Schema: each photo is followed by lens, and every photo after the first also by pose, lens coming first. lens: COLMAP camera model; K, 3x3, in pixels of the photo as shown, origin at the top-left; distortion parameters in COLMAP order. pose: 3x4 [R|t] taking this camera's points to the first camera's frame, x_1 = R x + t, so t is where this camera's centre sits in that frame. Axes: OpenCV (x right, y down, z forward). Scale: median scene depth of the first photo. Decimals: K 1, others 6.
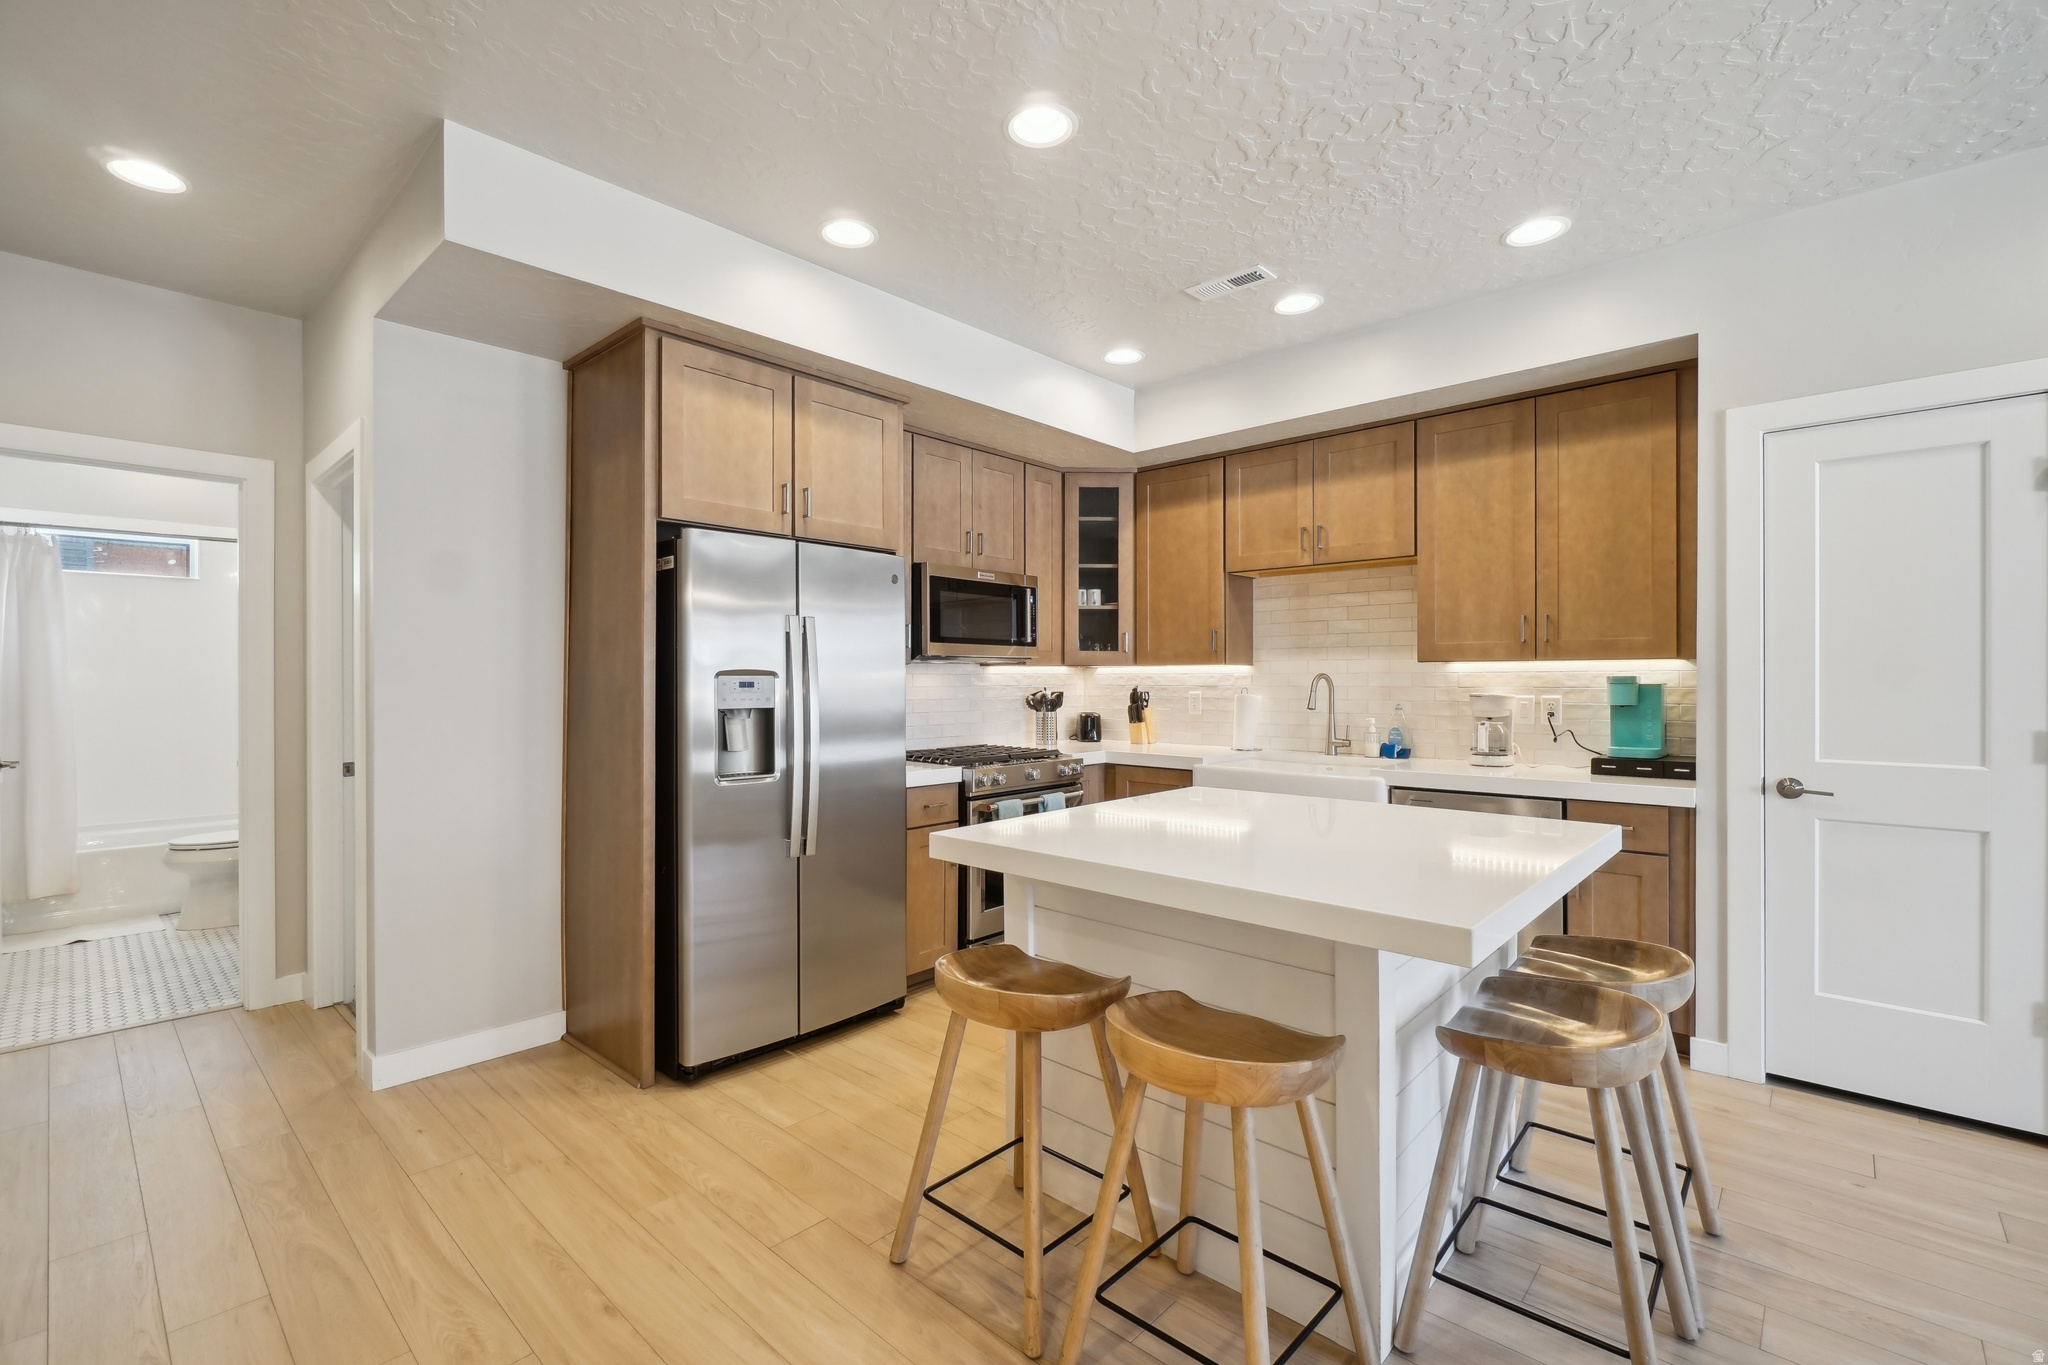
lens RADIAL K [[888.3, 0, 1024.0], [0, 888.3, 682.5], [0, 0, 1]] dist [0.000933, -0.000540]
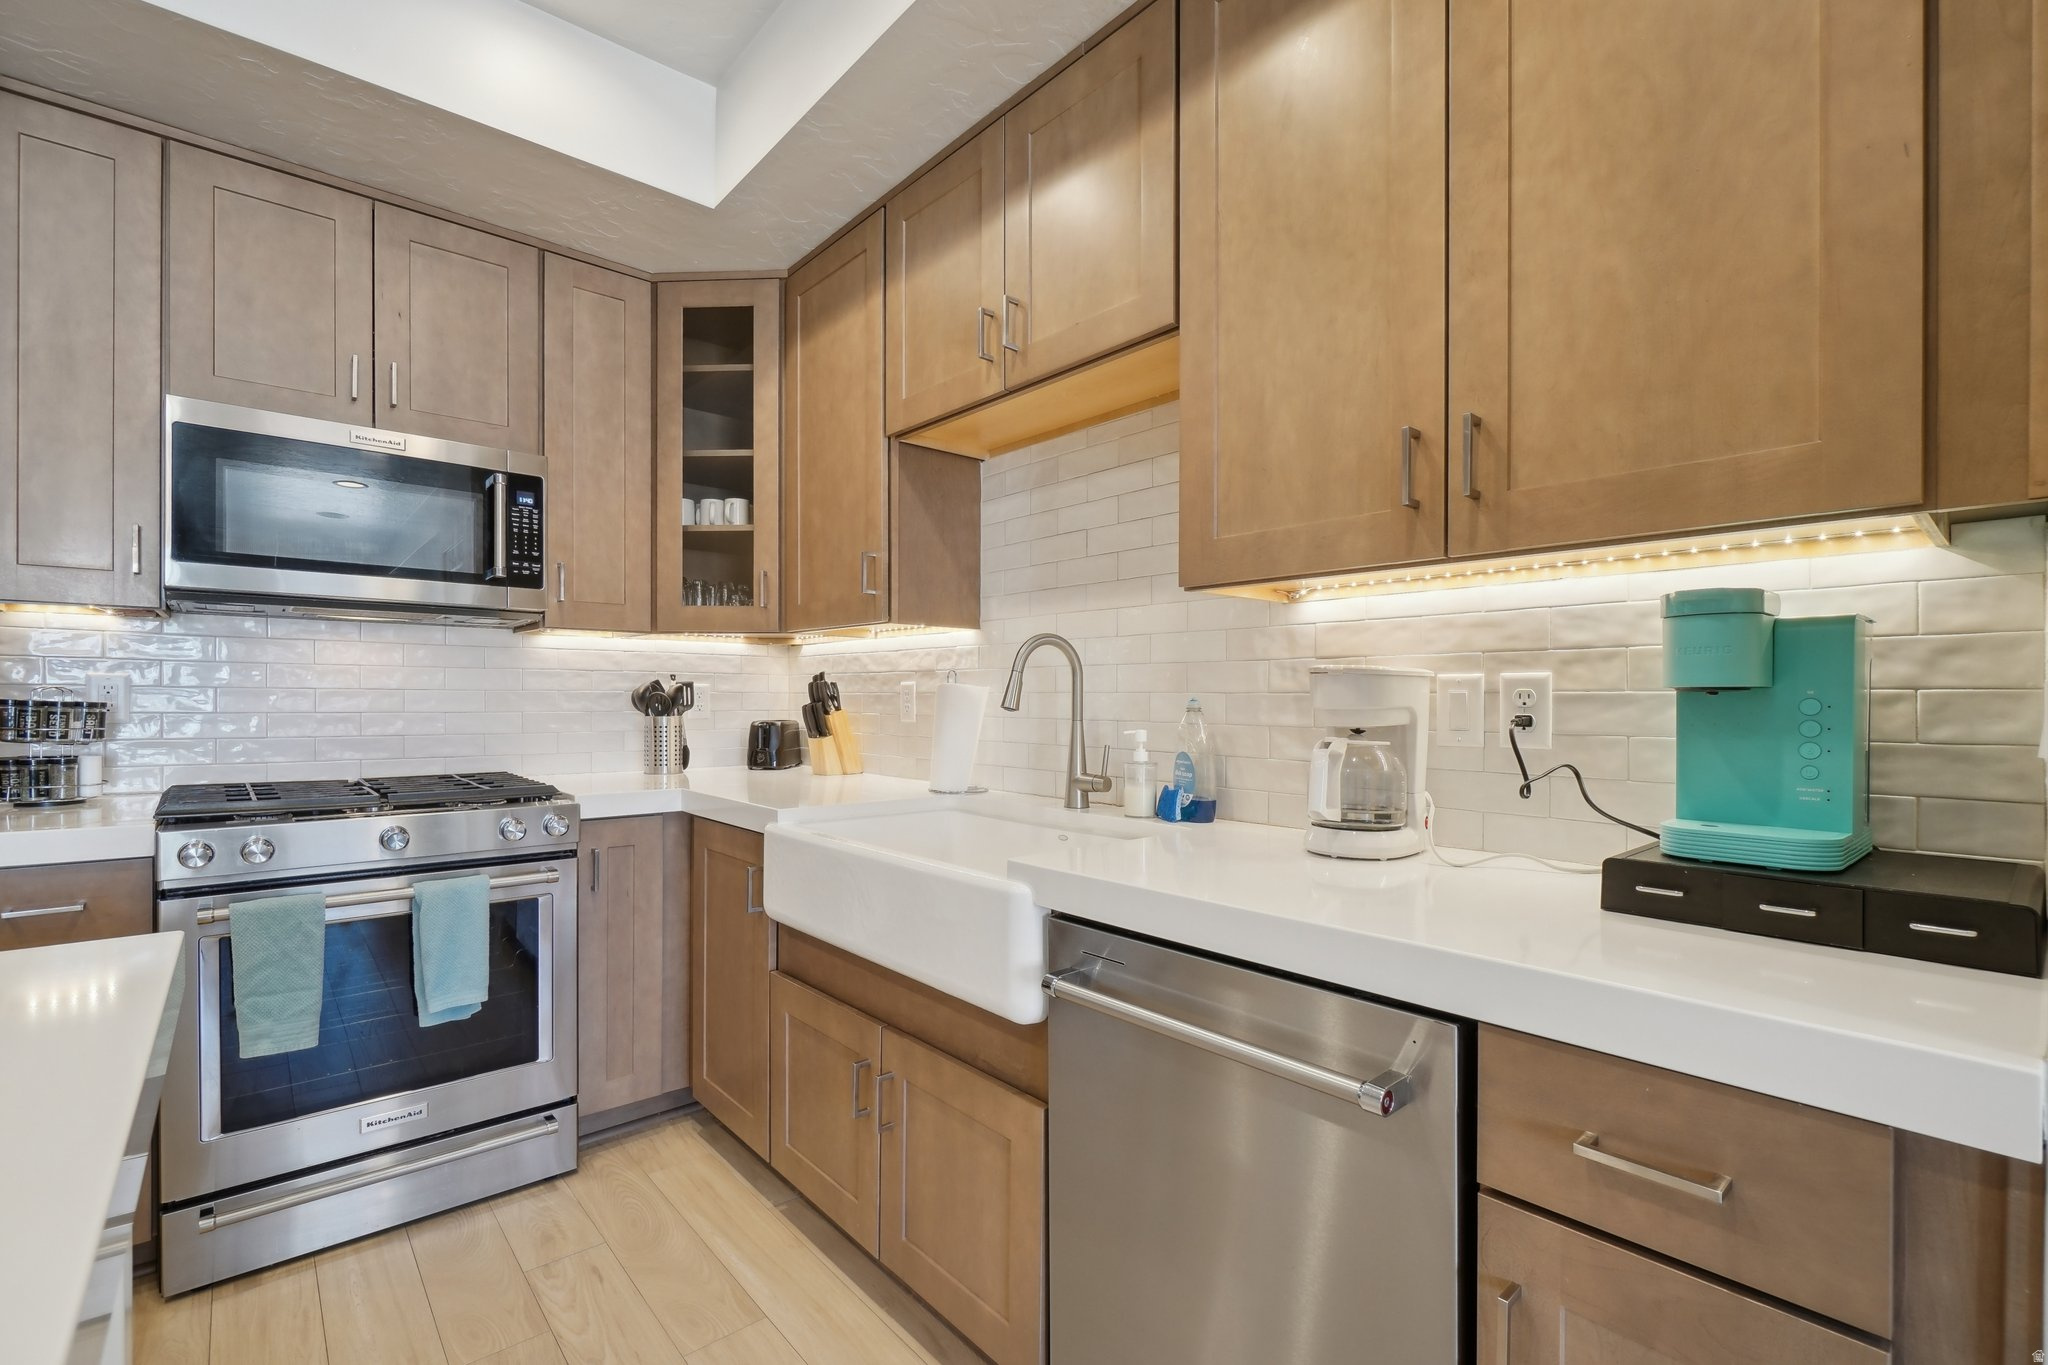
lens RADIAL K [[906.7, 0, 1007.6], [0, 906.7, 703.1], [0, 0, 1]] dist [-0.002492, -0.000257]
pose [[0.992561, 0.007292, -0.121530, 0.427536], [-0.007063, 0.999972, 0.002315, 0.028943], [0.121543, -0.001439, 0.992585, 0.601023]]
